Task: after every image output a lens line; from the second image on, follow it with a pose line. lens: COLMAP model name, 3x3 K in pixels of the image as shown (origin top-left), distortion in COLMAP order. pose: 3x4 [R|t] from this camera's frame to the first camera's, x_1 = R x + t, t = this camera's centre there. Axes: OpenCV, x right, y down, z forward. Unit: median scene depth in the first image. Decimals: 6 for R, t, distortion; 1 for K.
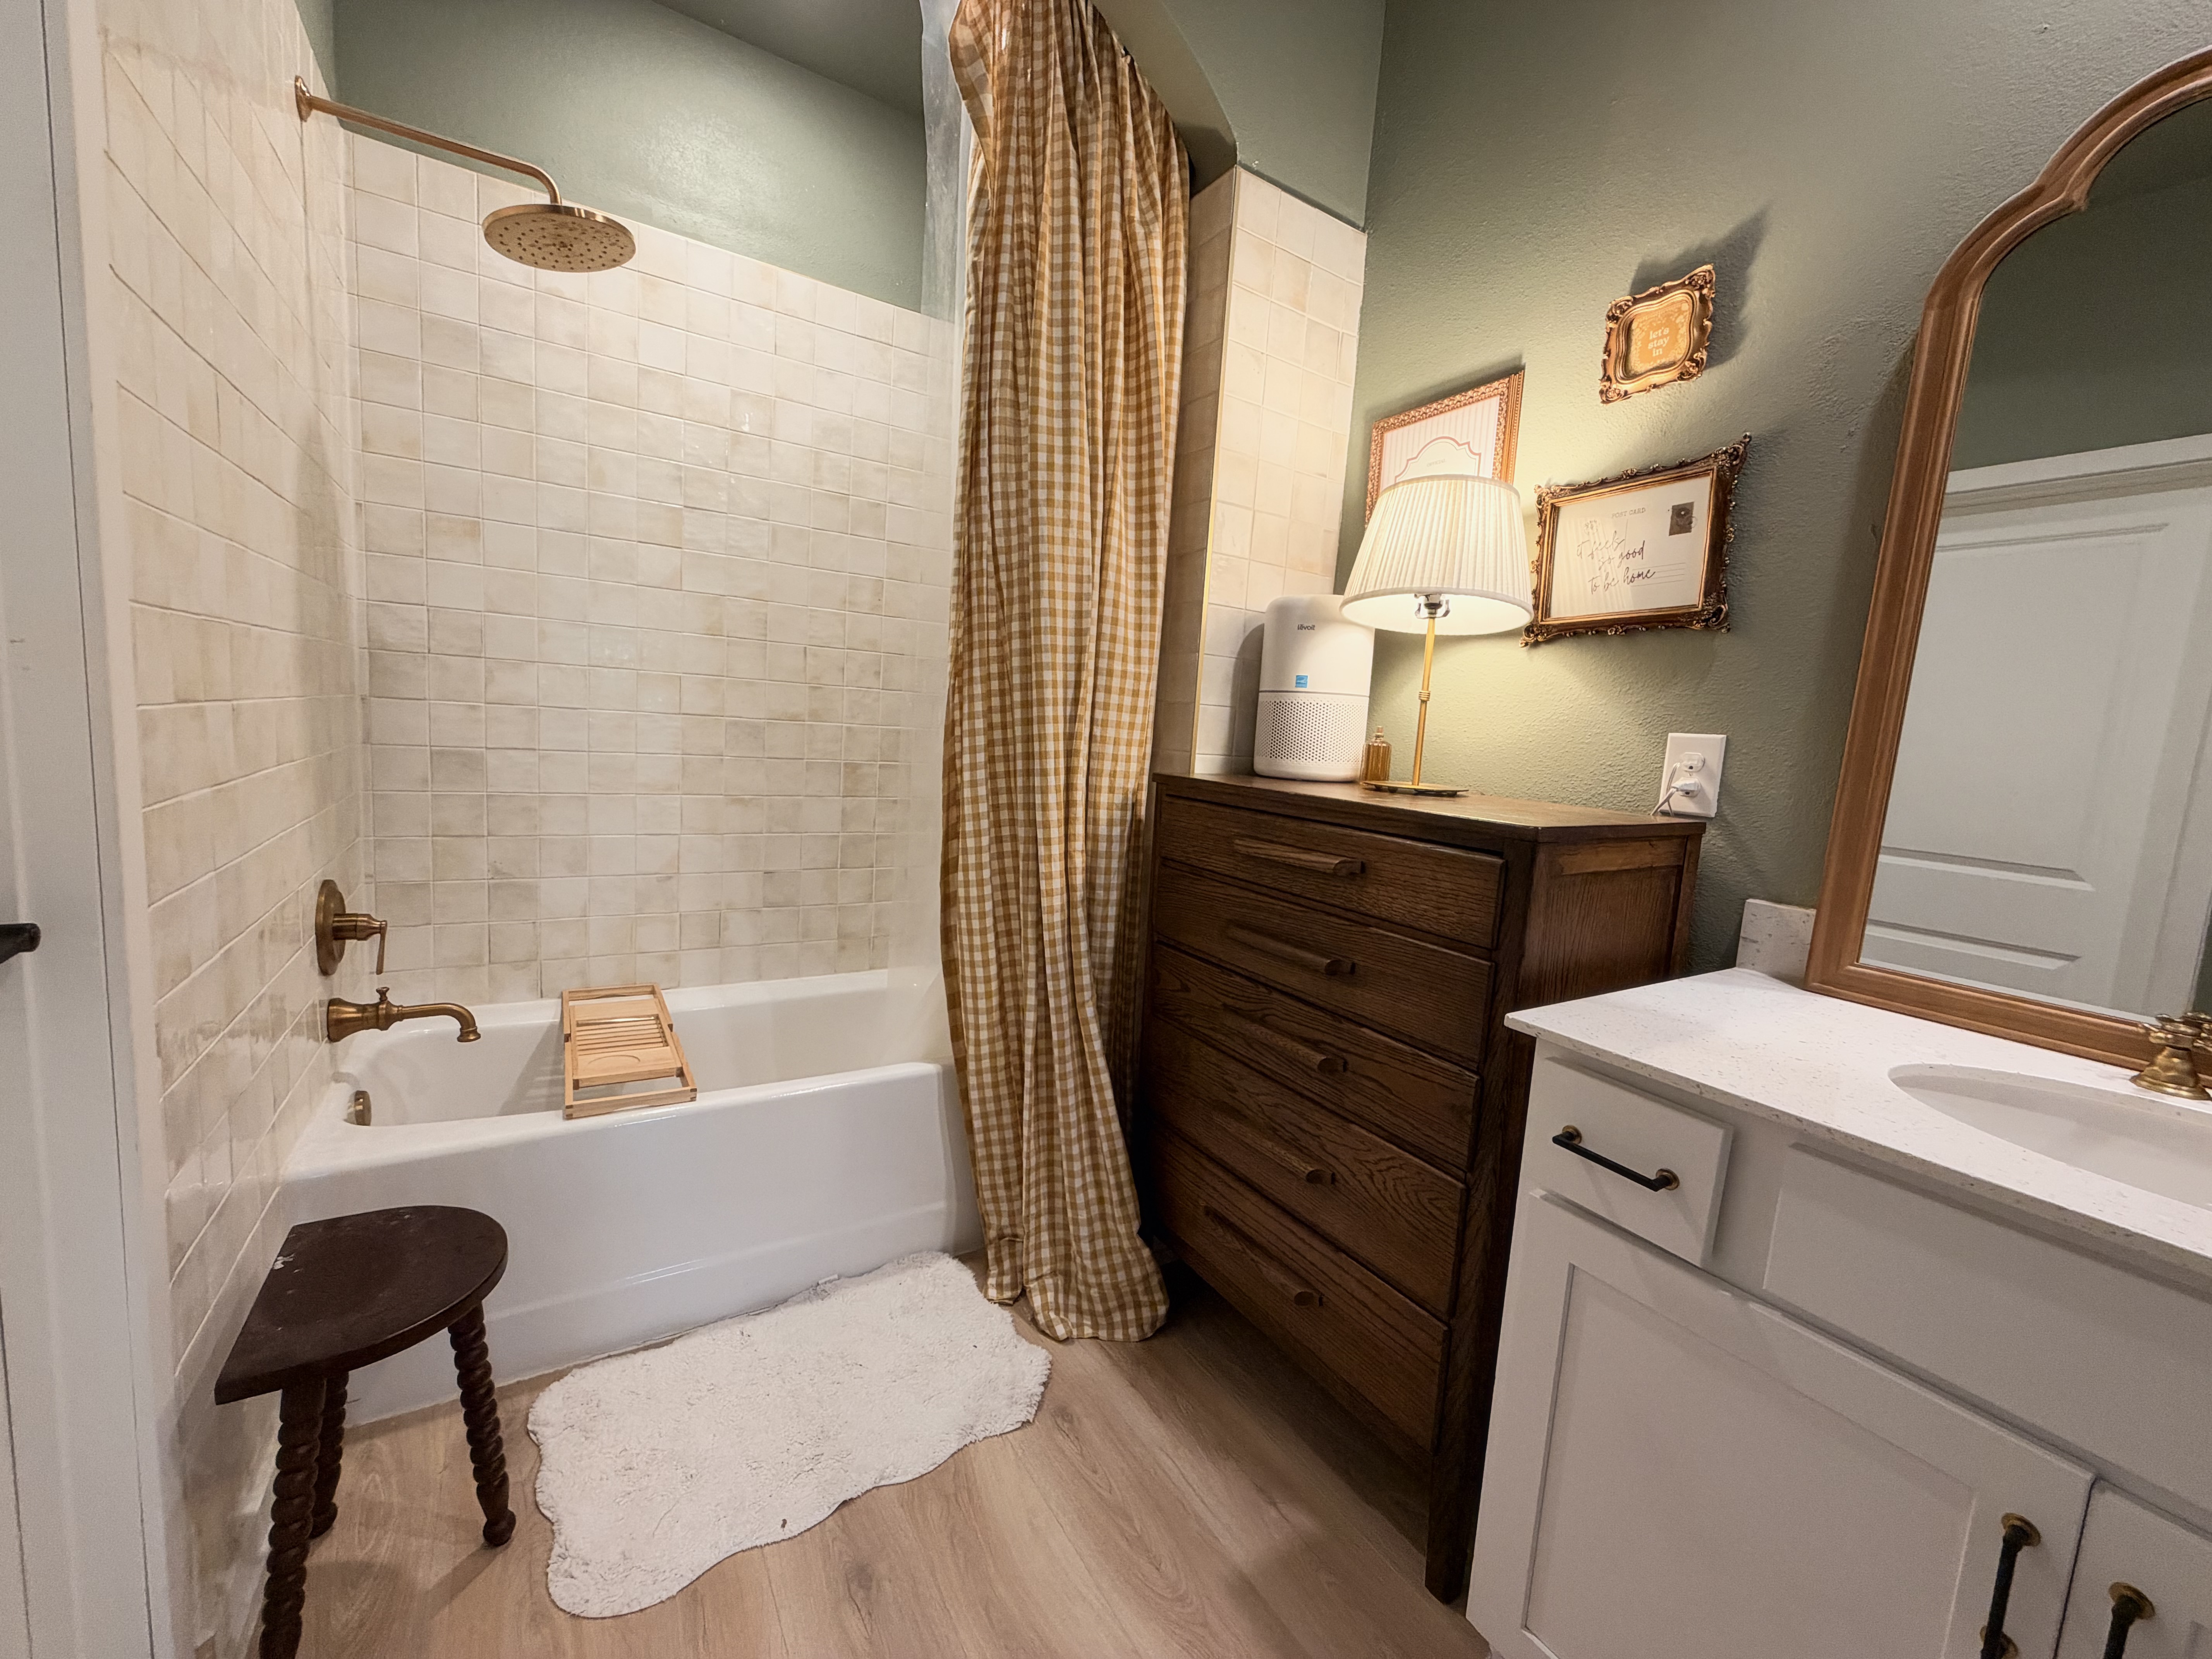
lens RADIAL K [[882.9, 0, 1107.3], [0, 882.9, 828.9], [0, 0, 1]] dist [0.001692, -0.000251]
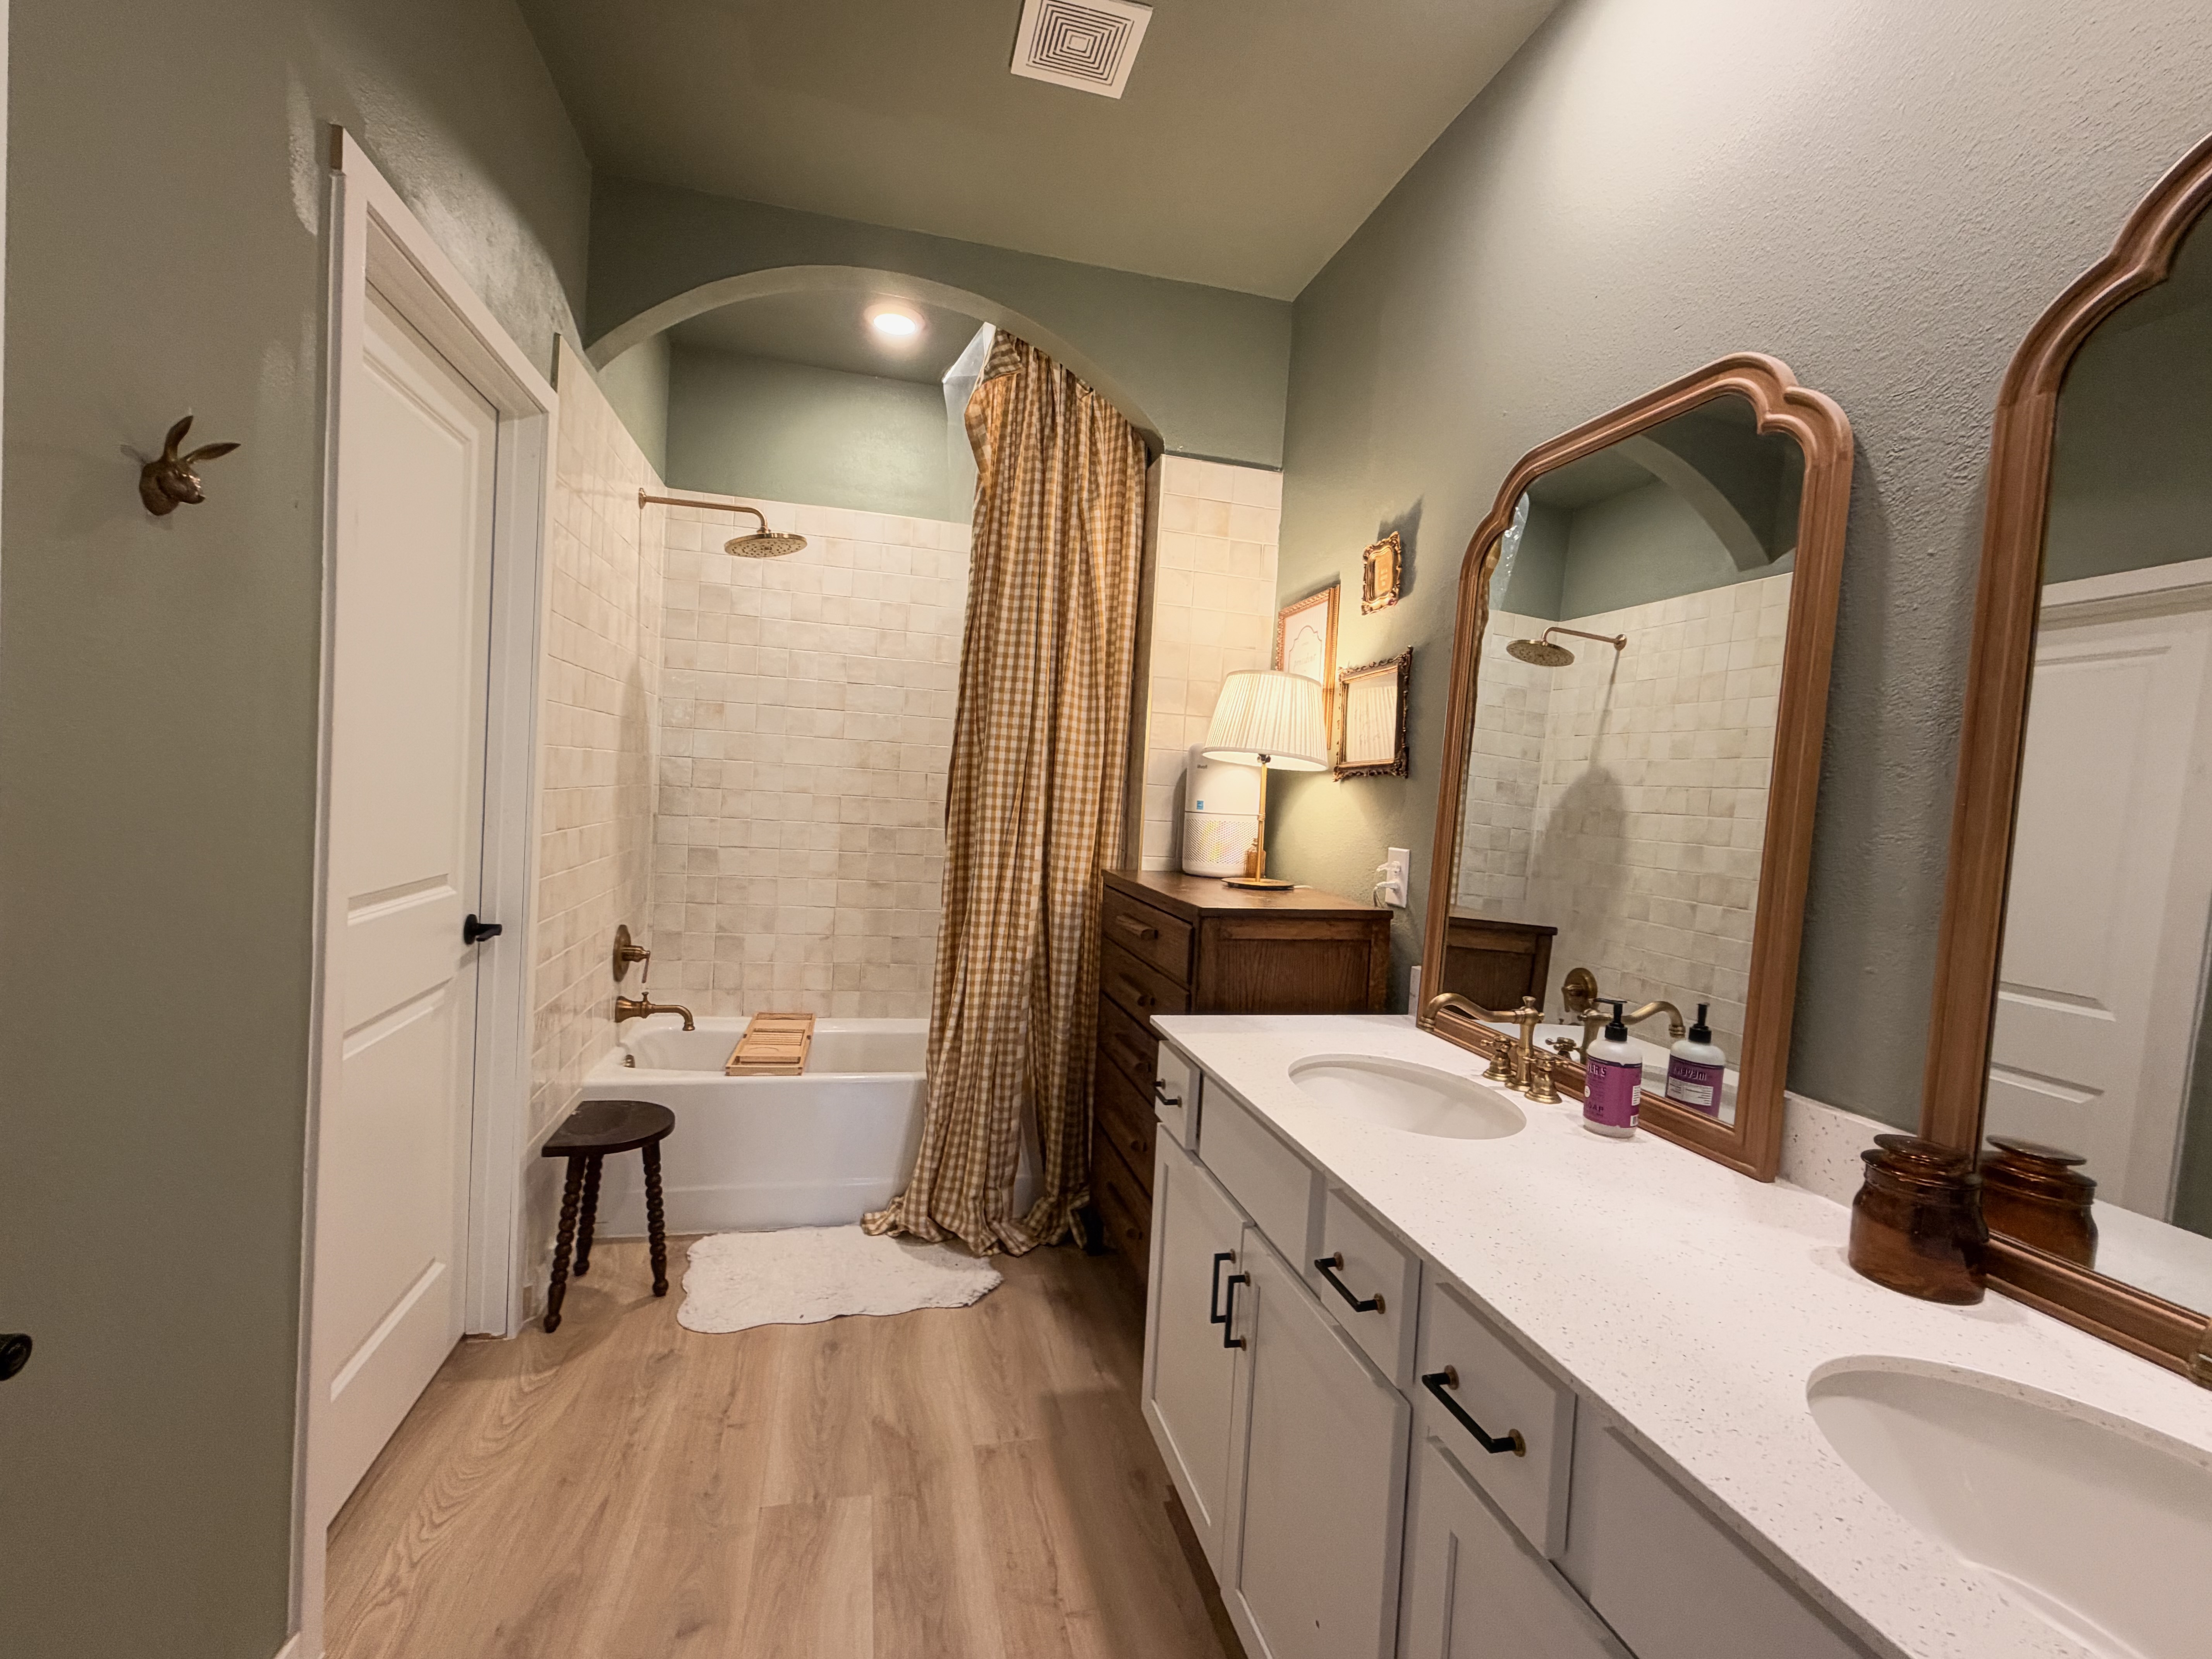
lens RADIAL K [[974.8, 0, 1105.7], [0, 974.8, 830.8], [0, 0, 1]] dist [0.004530, 0.000180]
pose [[0.951783, 0.003558, -0.306752, 0.561650], [-0.033451, 0.995174, -0.092250, 0.019322], [0.304944, 0.098063, 0.947308, -0.498843]]
